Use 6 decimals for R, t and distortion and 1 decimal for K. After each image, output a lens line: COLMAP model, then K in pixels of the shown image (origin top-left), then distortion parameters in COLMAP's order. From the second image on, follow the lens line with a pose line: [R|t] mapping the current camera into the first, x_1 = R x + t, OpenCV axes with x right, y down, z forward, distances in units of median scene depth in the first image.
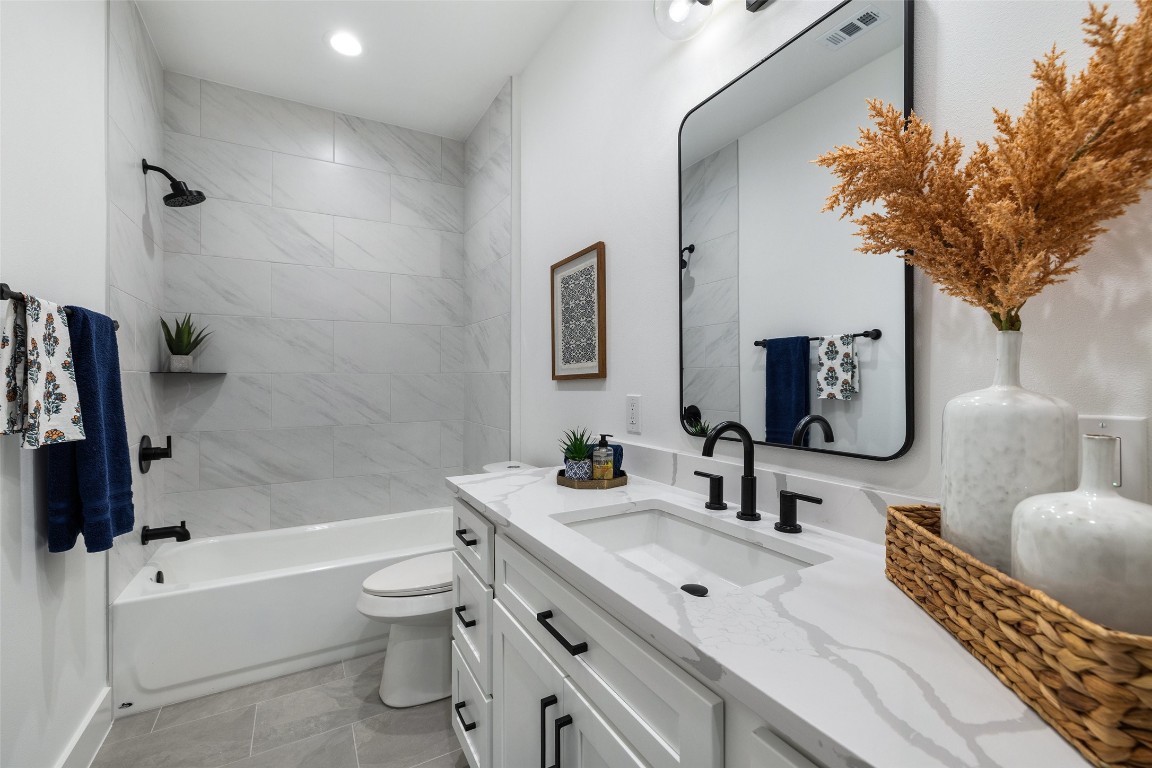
lens RADIAL K [[467.2, 0, 585.1], [0, 467.2, 374.6], [0, 0, 1]] dist [-0.000415, 0.000022]
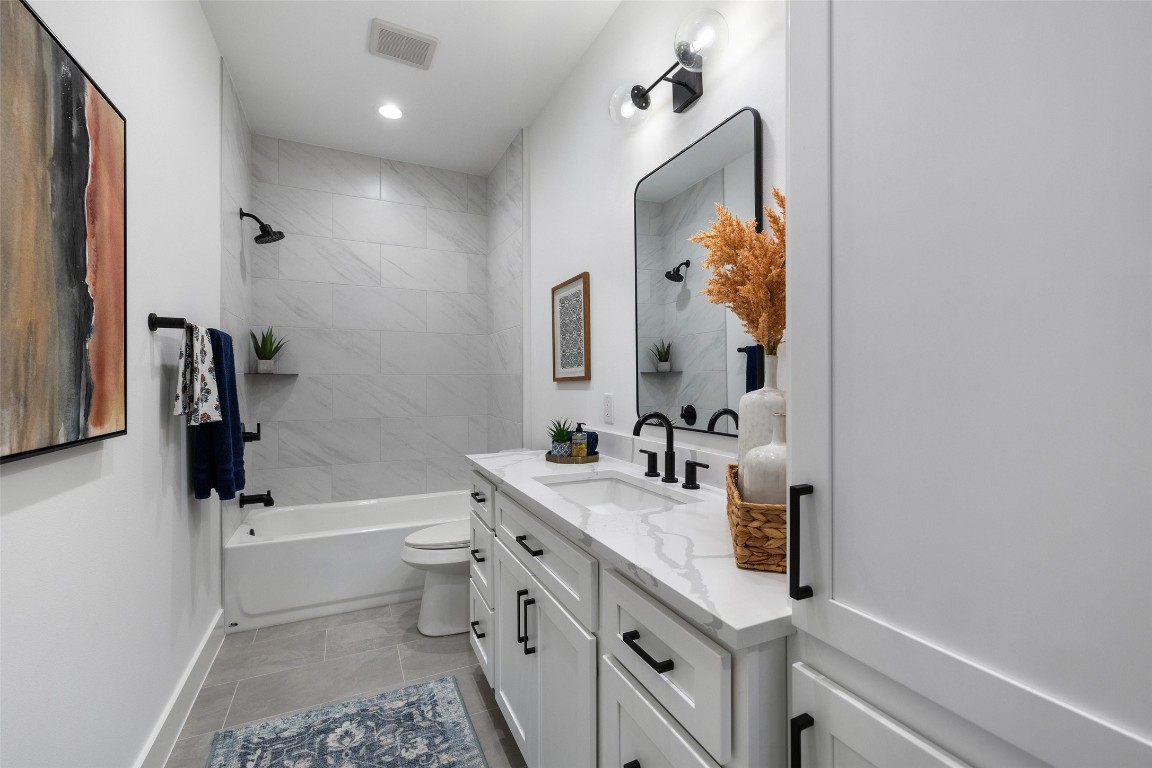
lens RADIAL K [[492.1, 0, 582.1], [0, 492.1, 384.9], [0, 0, 1]] dist [0.000485, 0.000360]
pose [[0.995337, 0.006414, -0.096250, 0.138100], [-0.004427, 0.999773, 0.020852, -0.006644], [0.096362, -0.020329, 0.995139, -0.293703]]
